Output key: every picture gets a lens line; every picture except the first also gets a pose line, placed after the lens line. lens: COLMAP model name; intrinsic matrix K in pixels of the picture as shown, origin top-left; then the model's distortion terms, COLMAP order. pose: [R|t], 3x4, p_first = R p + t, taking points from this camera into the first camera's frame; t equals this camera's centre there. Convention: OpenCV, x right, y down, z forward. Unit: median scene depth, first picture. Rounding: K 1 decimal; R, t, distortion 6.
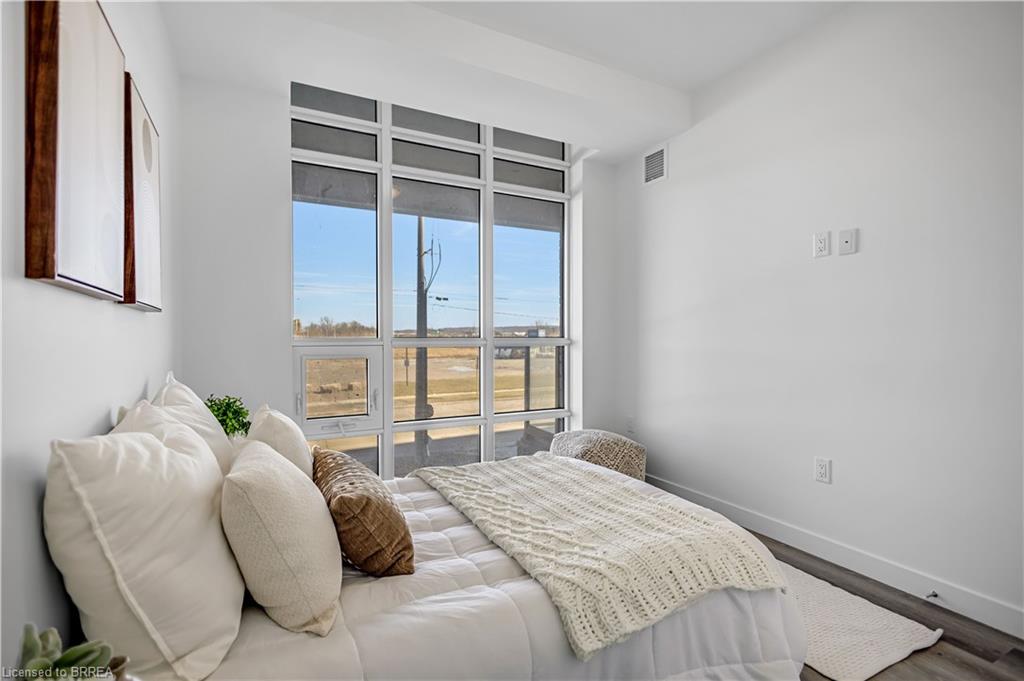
lens RADIAL K [[485.4, 0, 505.4], [0, 485.4, 333.1], [0, 0, 1]] dist [0.018643, 0.000429]
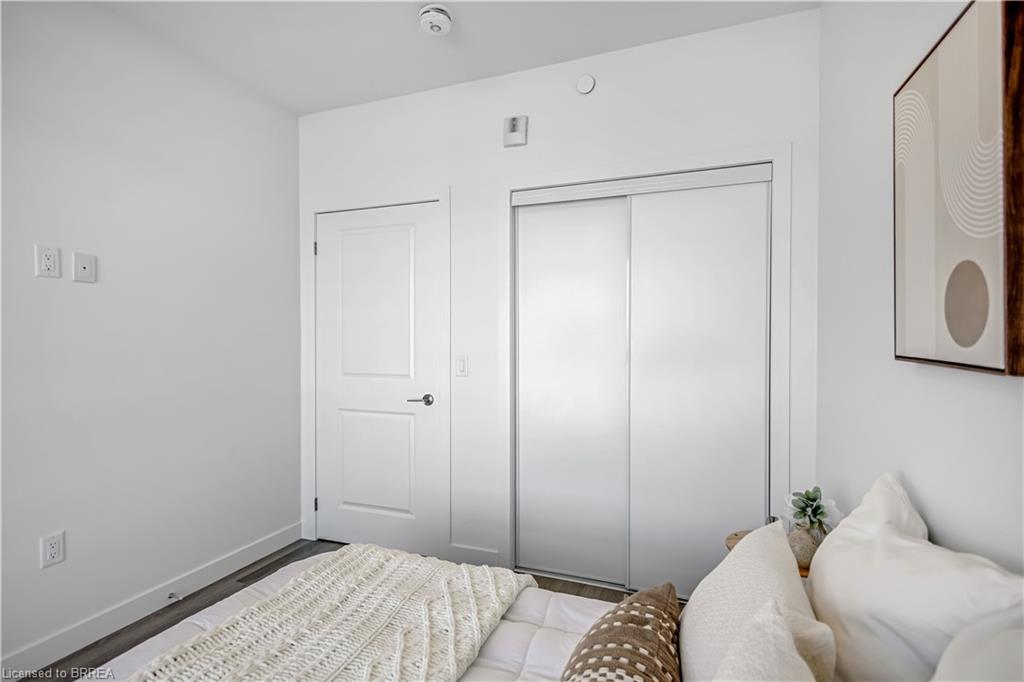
lens RADIAL K [[485.4, 0, 511.0], [0, 485.4, 337.6], [0, 0, 1]] dist [0.018643, 0.000429]
pose [[-0.662926, 0.004334, 0.748672, -0.485388], [0.000184, 0.999984, -0.005626, -0.062334], [-0.748685, -0.003592, -0.662916, 1.091093]]
